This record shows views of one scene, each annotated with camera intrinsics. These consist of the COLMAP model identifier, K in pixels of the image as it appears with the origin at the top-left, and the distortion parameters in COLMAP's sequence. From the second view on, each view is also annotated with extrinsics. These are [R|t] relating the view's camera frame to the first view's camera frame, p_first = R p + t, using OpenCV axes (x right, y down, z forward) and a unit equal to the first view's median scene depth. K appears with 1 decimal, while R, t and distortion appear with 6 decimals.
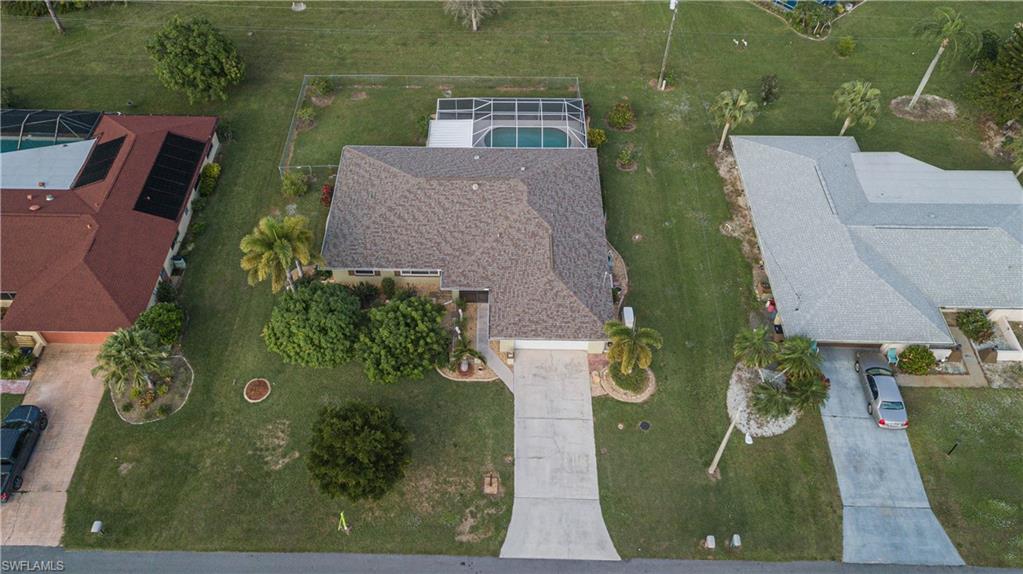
lens RADIAL K [[777.5, 0, 518.9], [0, 777.5, 277.0], [0, 0, 1]] dist [0.024189, -0.001161]
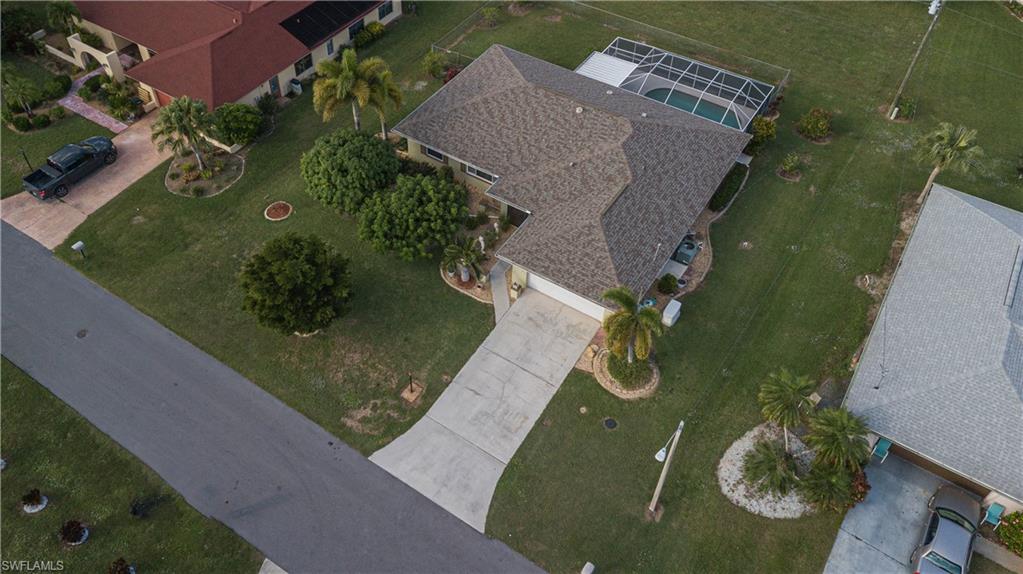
lens RADIAL K [[777.5, 0, 504.0], [0, 777.5, 289.7], [0, 0, 1]] dist [0.024189, -0.001161]
pose [[0.841351, 0.399284, -0.364282, 0.302096], [-0.414653, 0.909151, 0.038818, 0.077122], [0.346687, 0.118391, 0.930479, 0.184825]]
